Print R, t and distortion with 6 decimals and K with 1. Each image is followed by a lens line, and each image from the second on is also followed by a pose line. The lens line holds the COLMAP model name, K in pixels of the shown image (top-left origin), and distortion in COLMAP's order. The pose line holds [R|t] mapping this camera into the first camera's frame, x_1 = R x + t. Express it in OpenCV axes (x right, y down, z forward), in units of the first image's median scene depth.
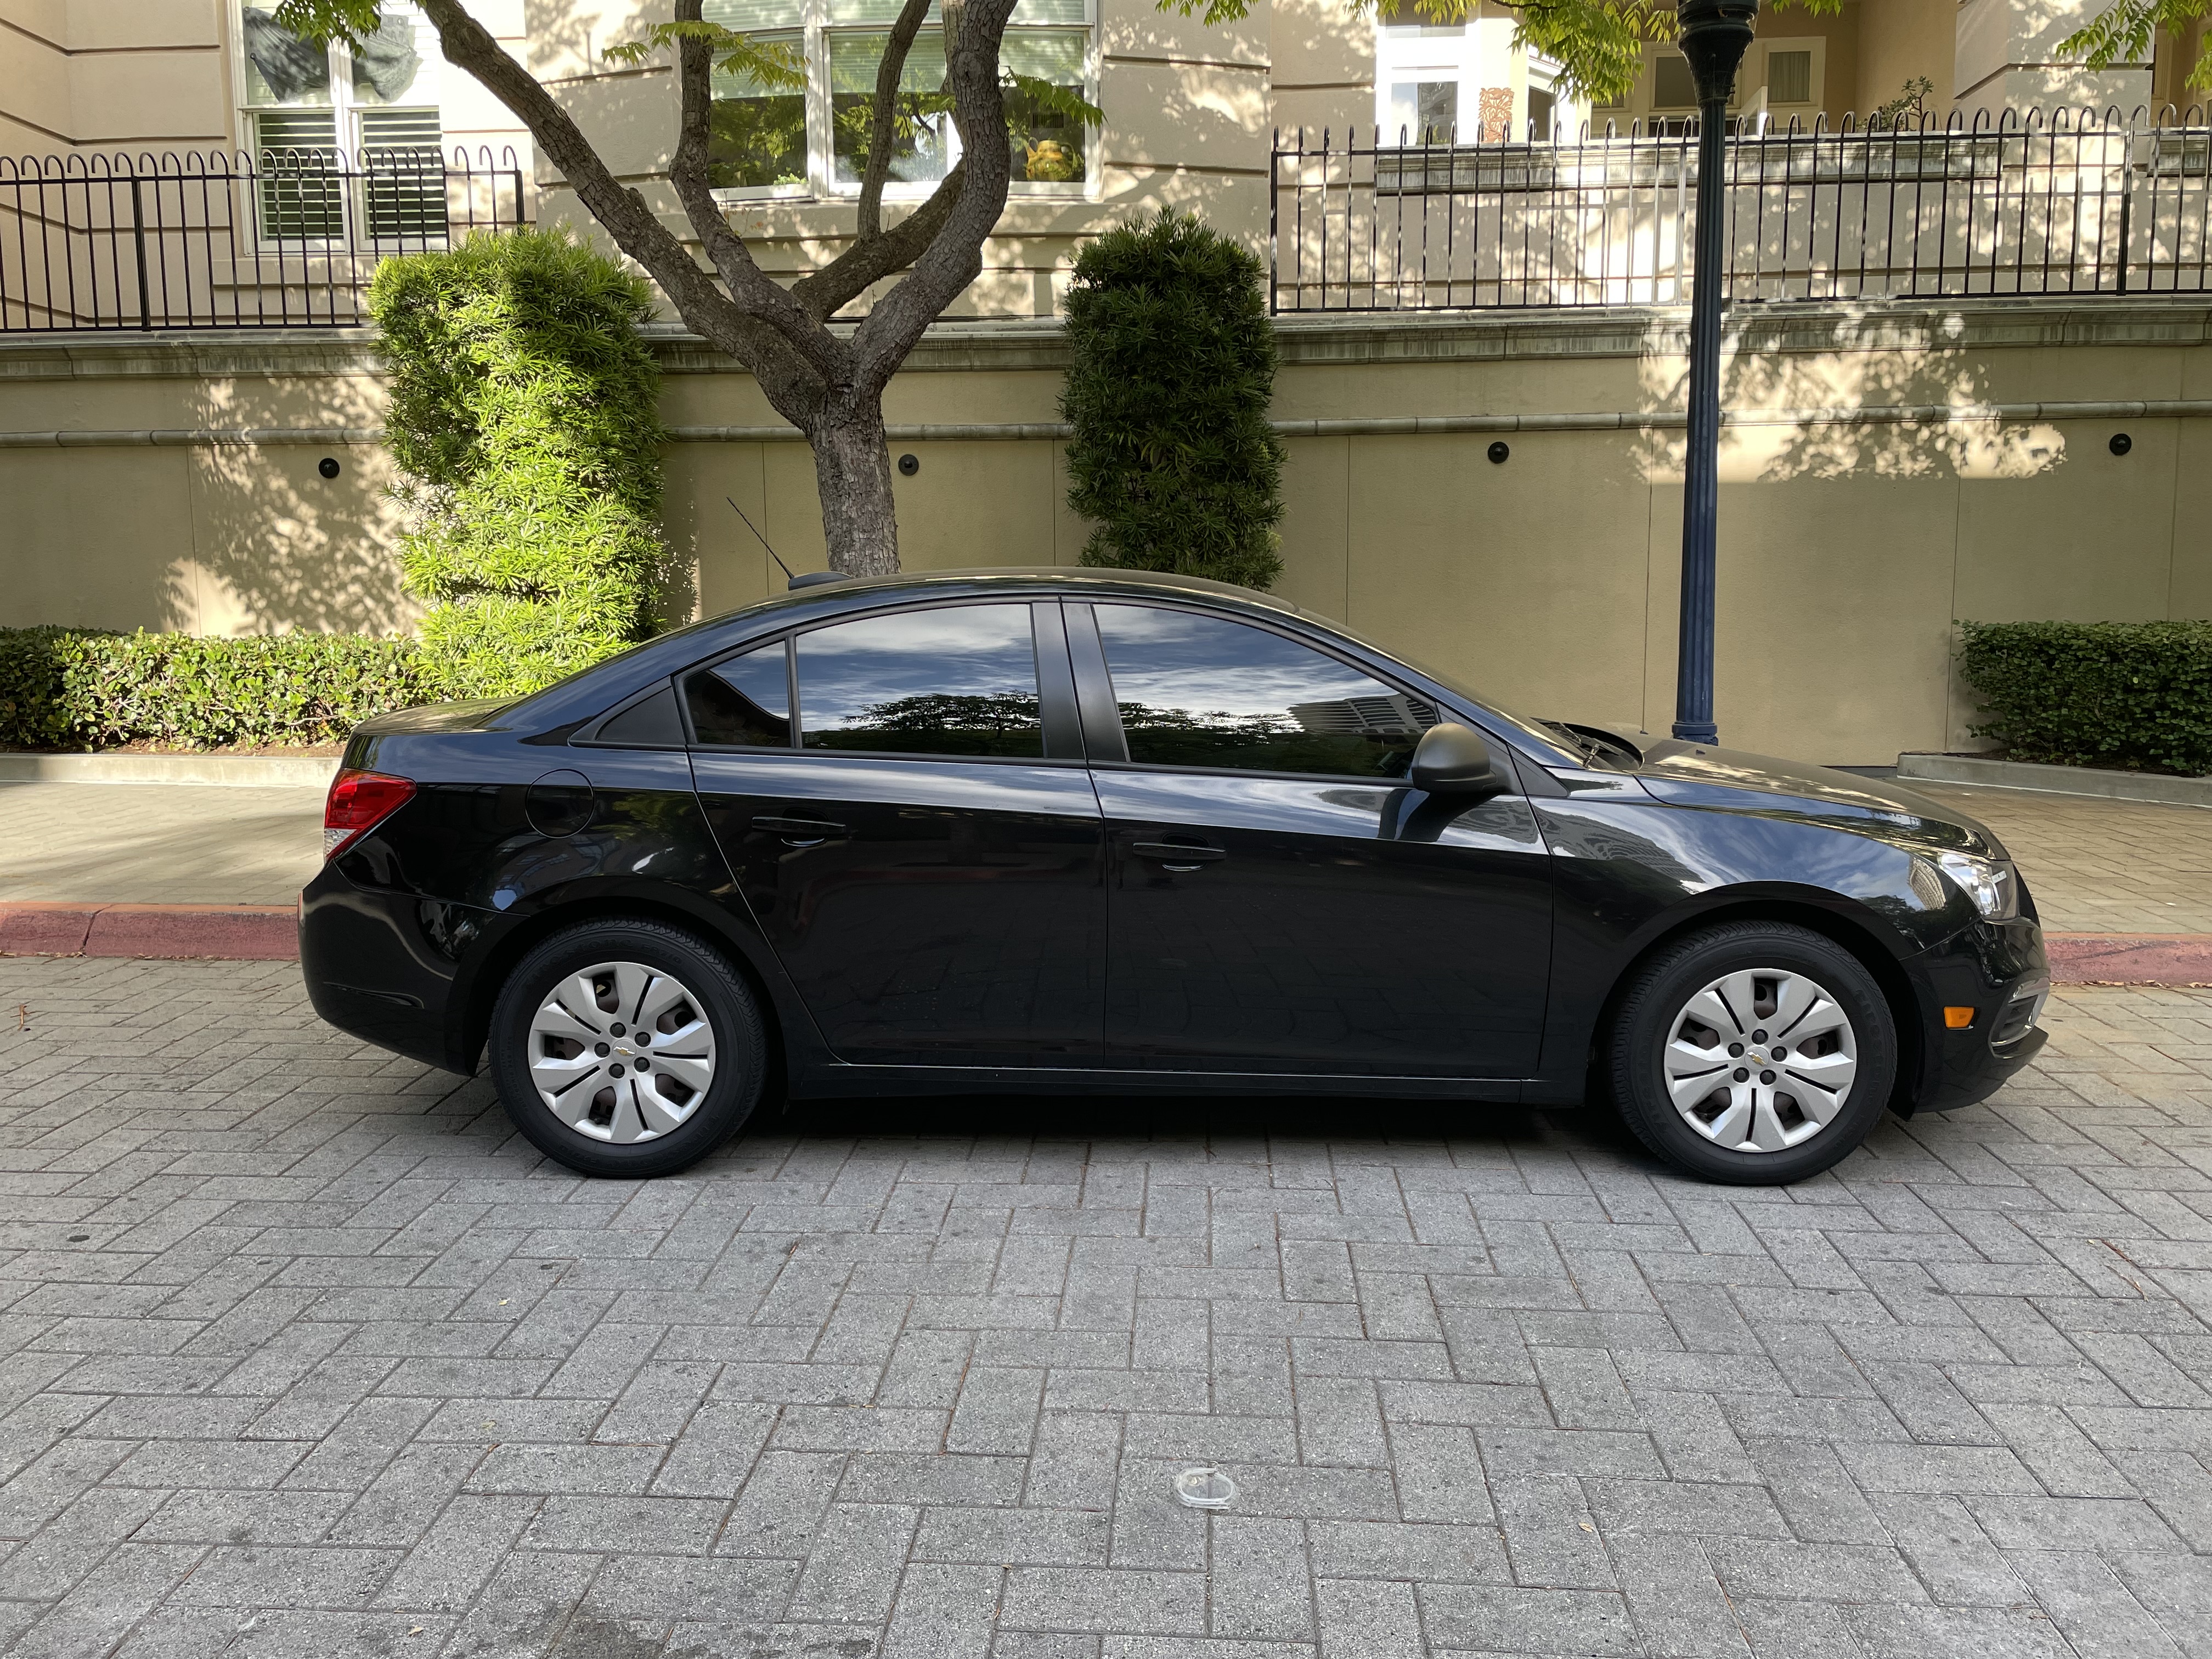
lens RADIAL K [[1682.7, 0, 1106.0], [0, 1682.7, 829.5], [0, 0, 1]] dist [0.069216, -0.116745]
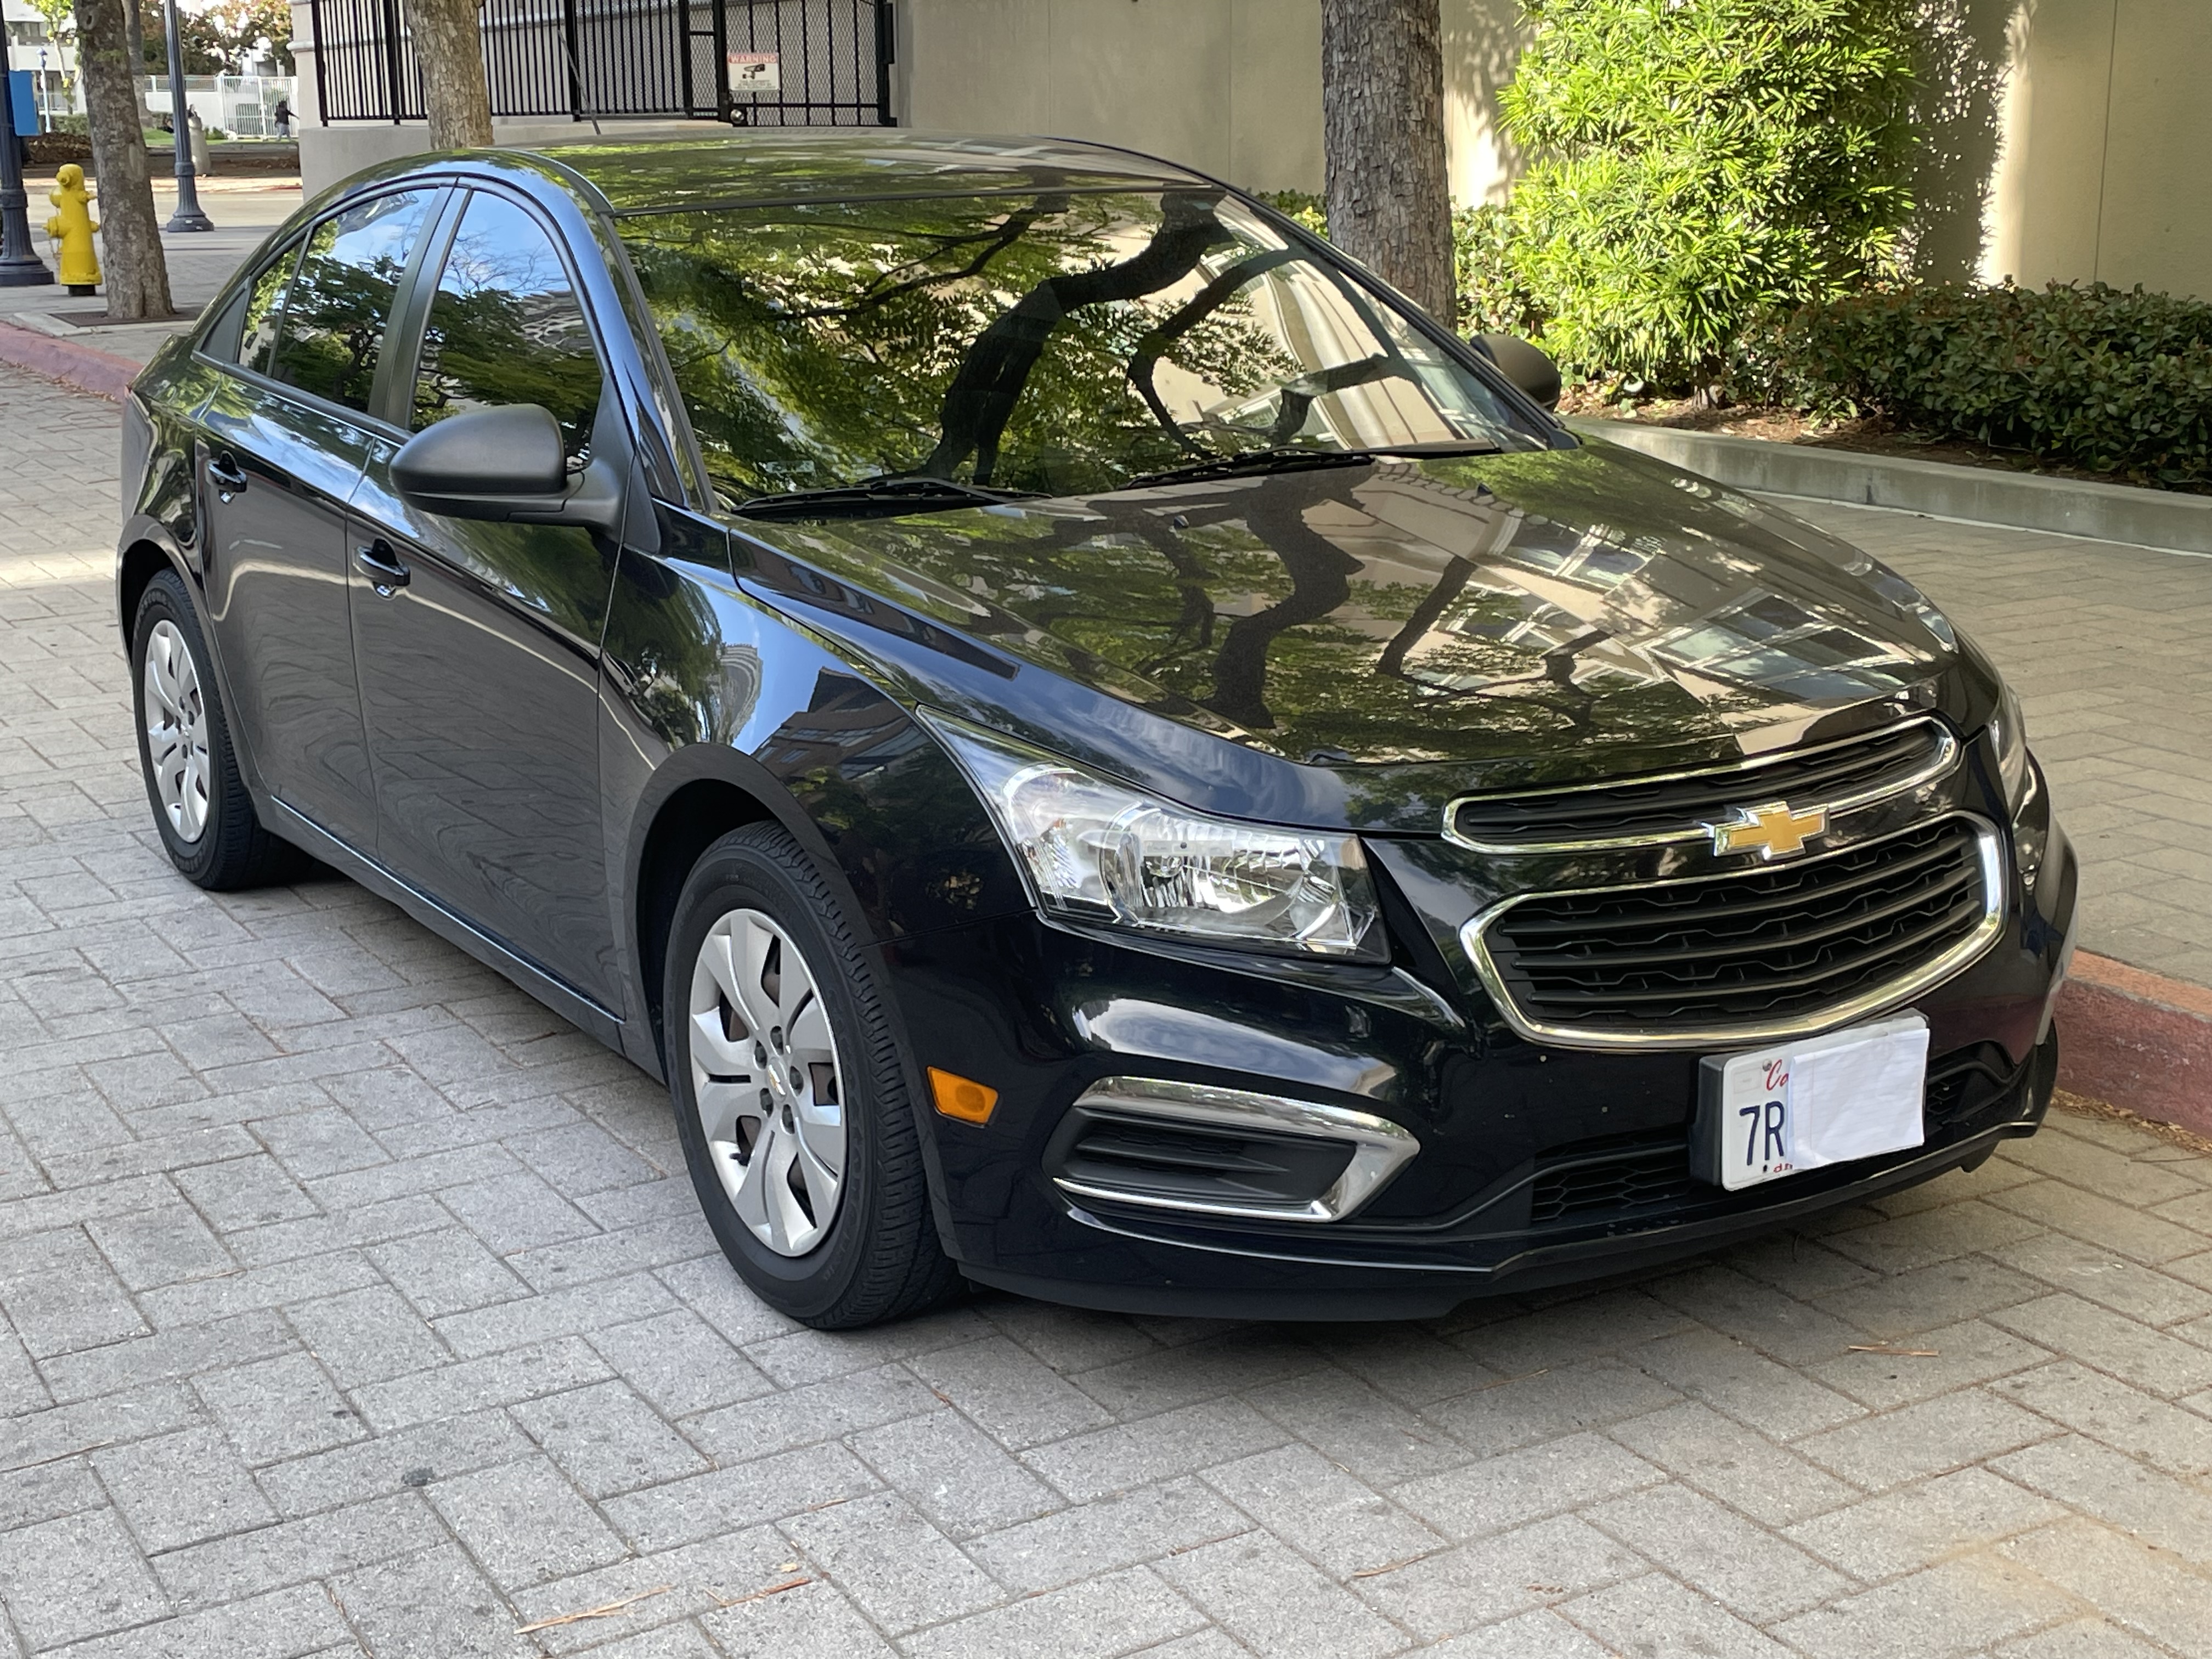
lens RADIAL K [[3037.3, 0, 1106.0], [0, 3037.3, 829.5], [0, 0, 1]] dist [0.023488, 0.026047]
pose [[0.560154, 0.193928, -0.805369, 1.221905], [-0.116865, 0.980988, 0.154933, -0.109305], [0.820104, 0.007333, 0.572168, 0.531185]]
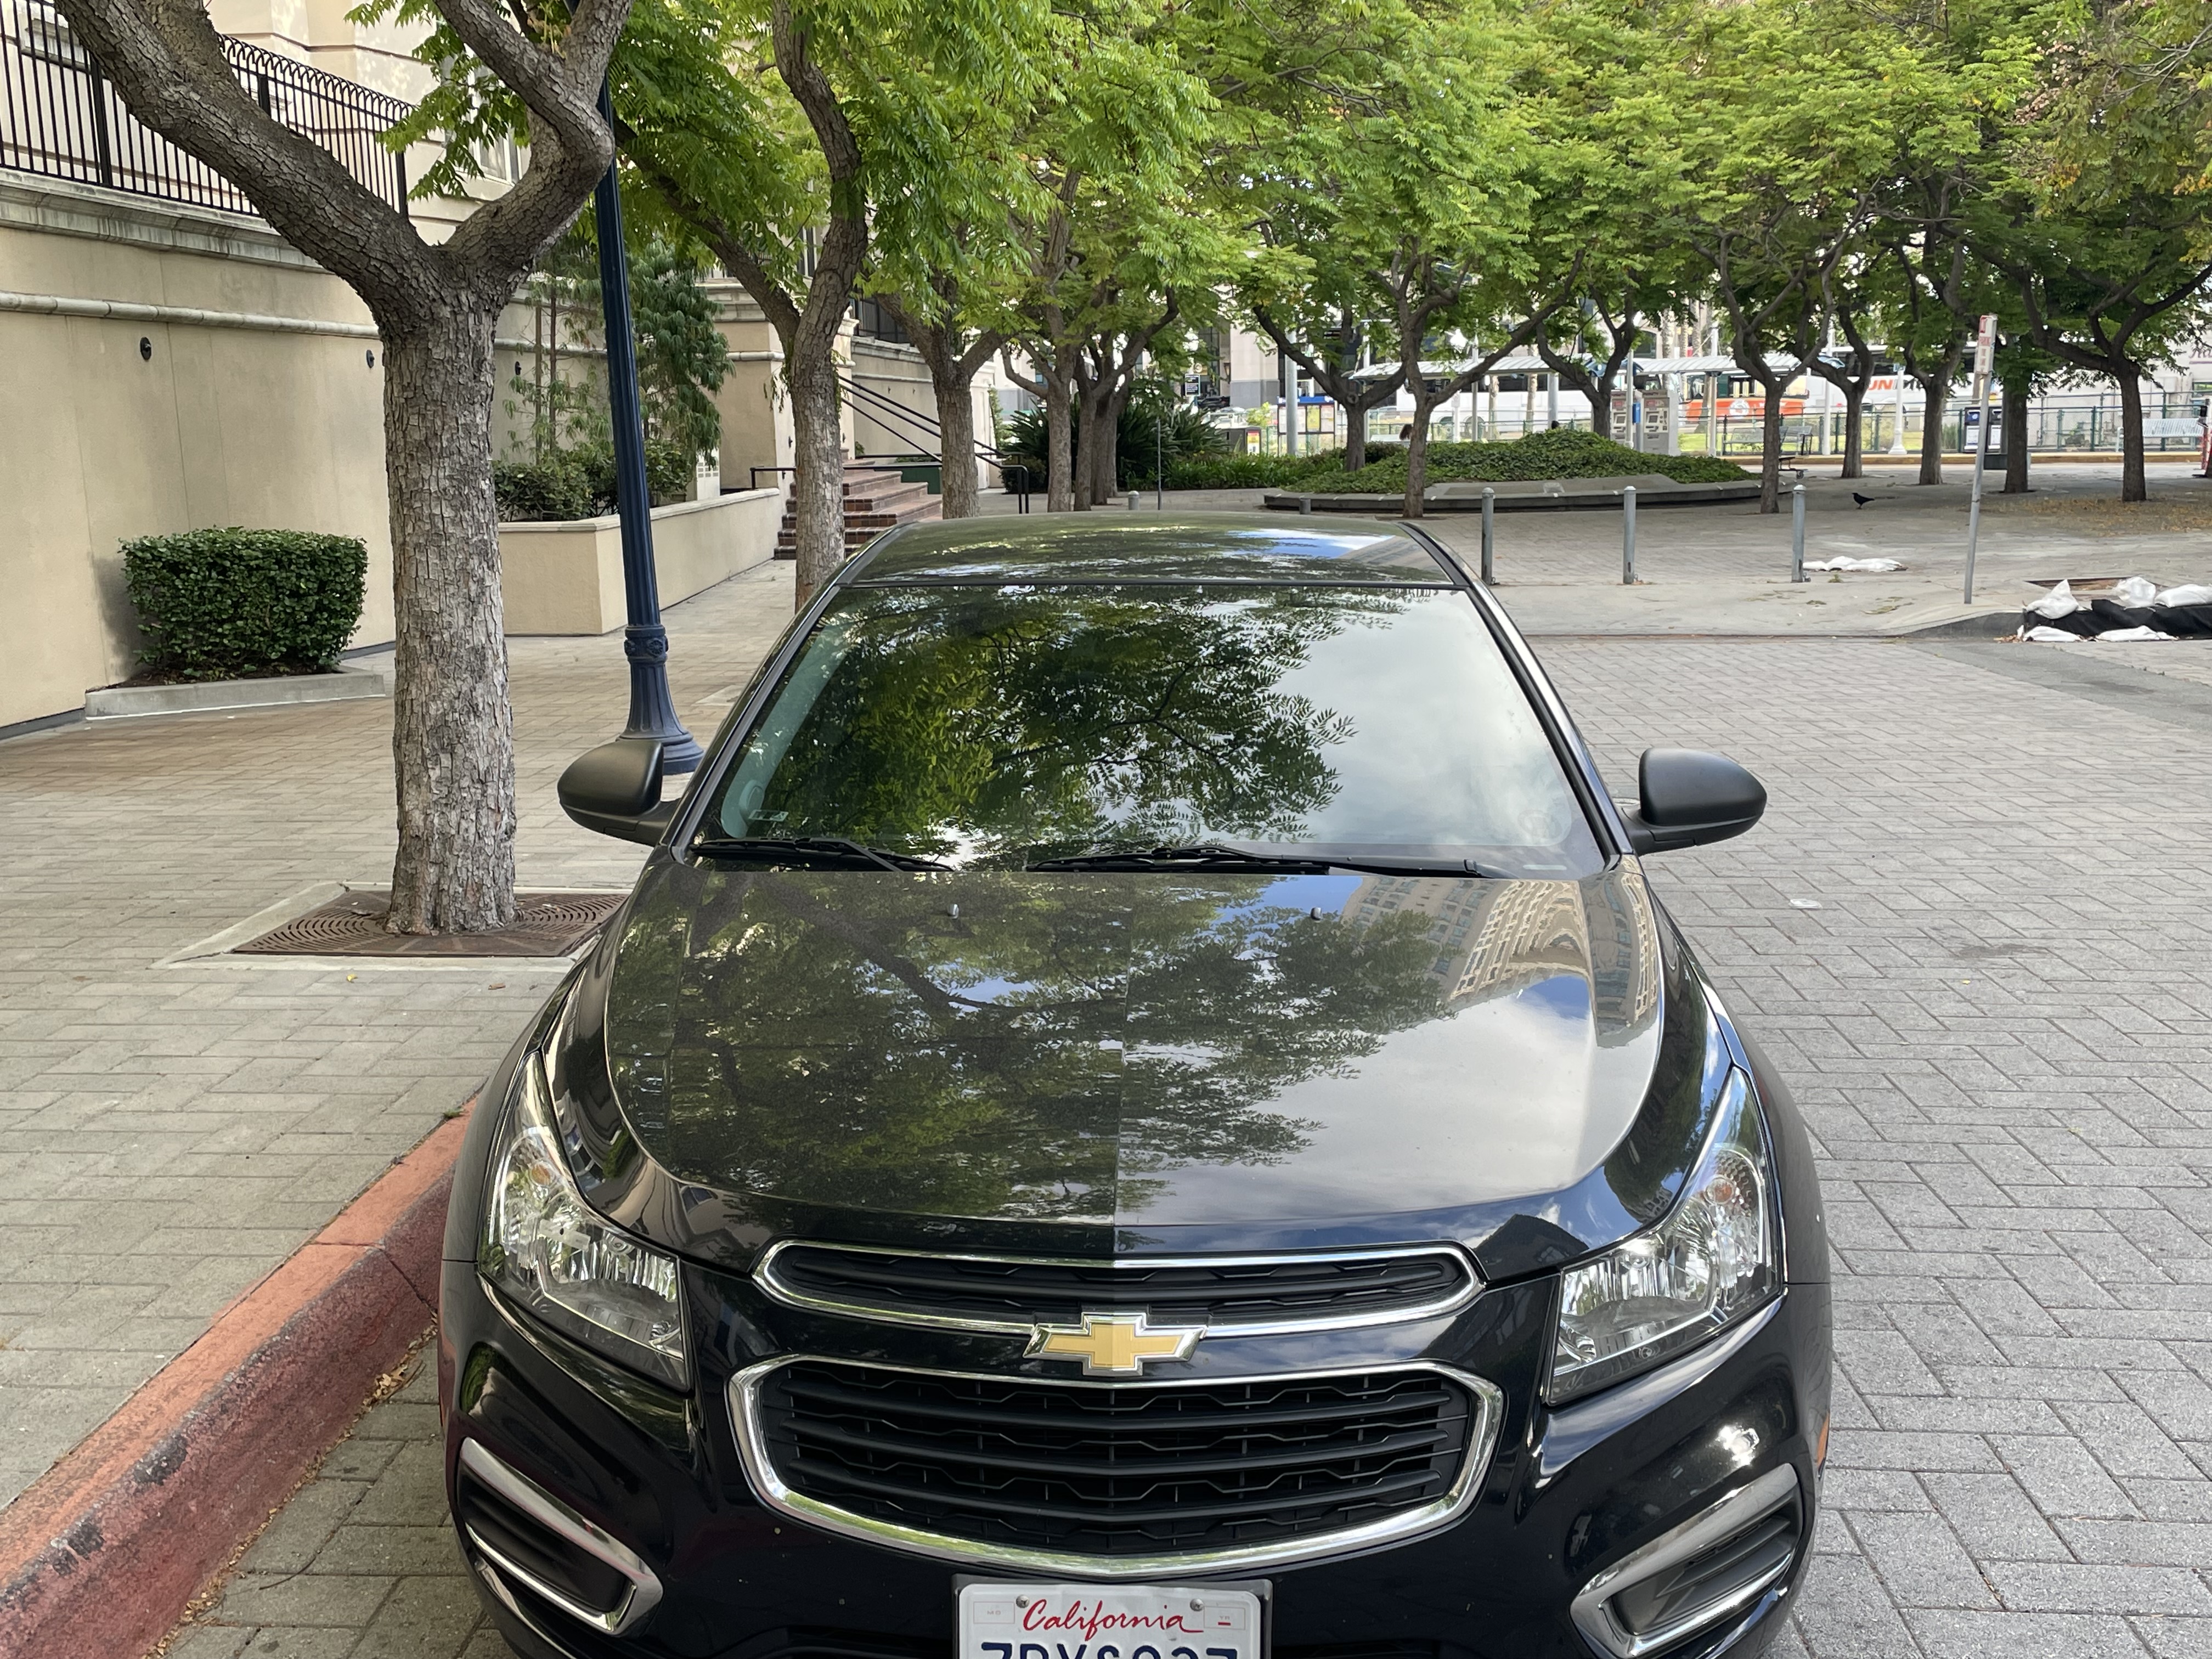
lens RADIAL K [[2380.8, 0, 1106.0], [0, 2380.8, 829.5], [0, 0, 1]] dist [0.130231, -0.208705]
pose [[0.001417, -0.165349, 0.986234, -2.141574], [0.165050, 0.972748, 0.162850, -0.252921], [-0.986284, 0.162547, 0.028669, 1.247608]]
